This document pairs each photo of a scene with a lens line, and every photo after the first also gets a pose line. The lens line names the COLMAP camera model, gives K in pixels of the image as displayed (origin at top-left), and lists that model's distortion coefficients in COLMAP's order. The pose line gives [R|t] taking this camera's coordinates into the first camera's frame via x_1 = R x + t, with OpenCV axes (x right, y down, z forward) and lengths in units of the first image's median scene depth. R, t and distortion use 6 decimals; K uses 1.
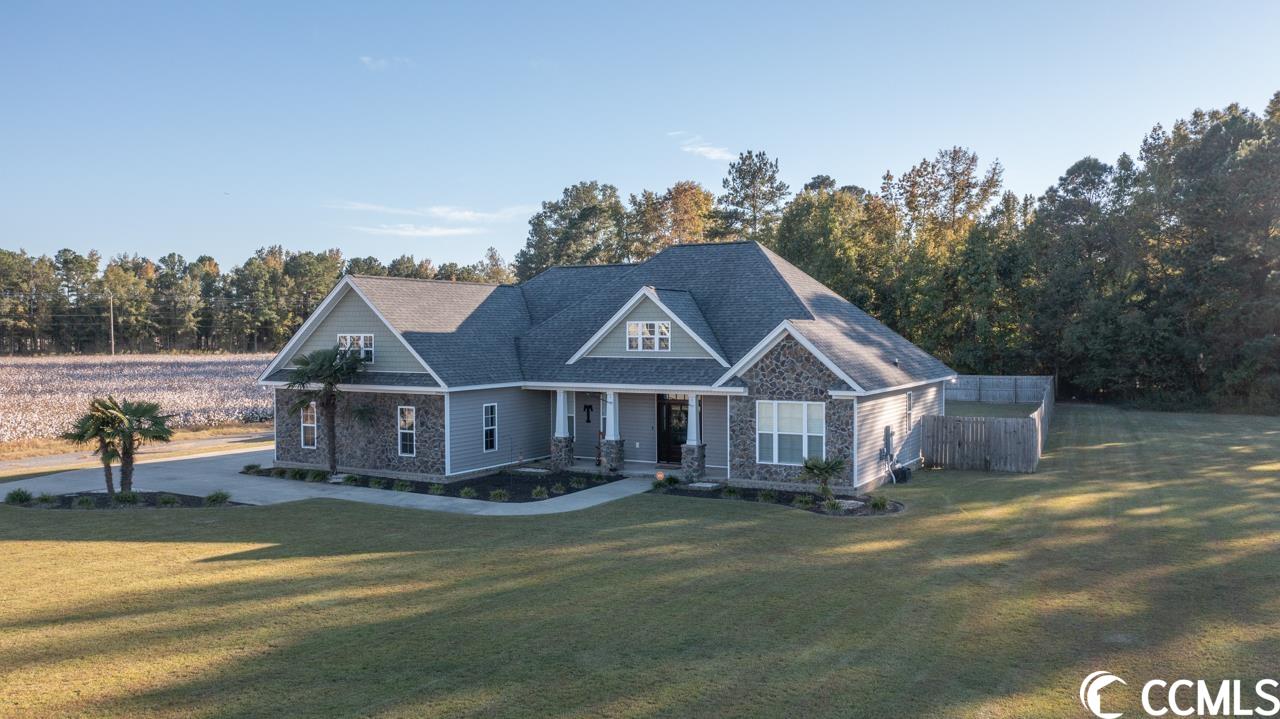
lens RADIAL K [[1033.1, 0, 640.0], [0, 1033.1, 359.5], [0, 0, 1]] dist [-0.014676, -0.007577]
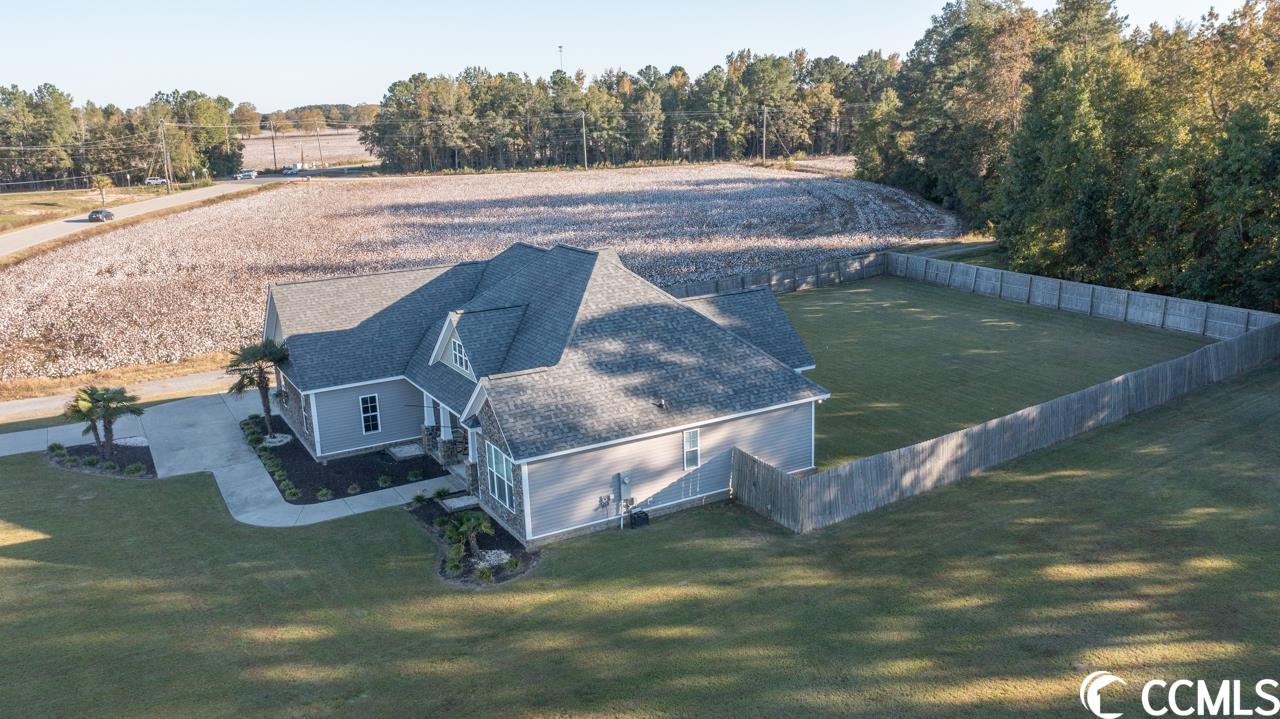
lens RADIAL K [[1033.1, 0, 640.0], [0, 1033.1, 359.5], [0, 0, 1]] dist [-0.014676, -0.007577]
pose [[0.847563, 0.104076, -0.520389, 0.150312], [0.020240, 0.973529, 0.227667, -0.053504], [0.530308, -0.203495, 0.823021, 0.036733]]
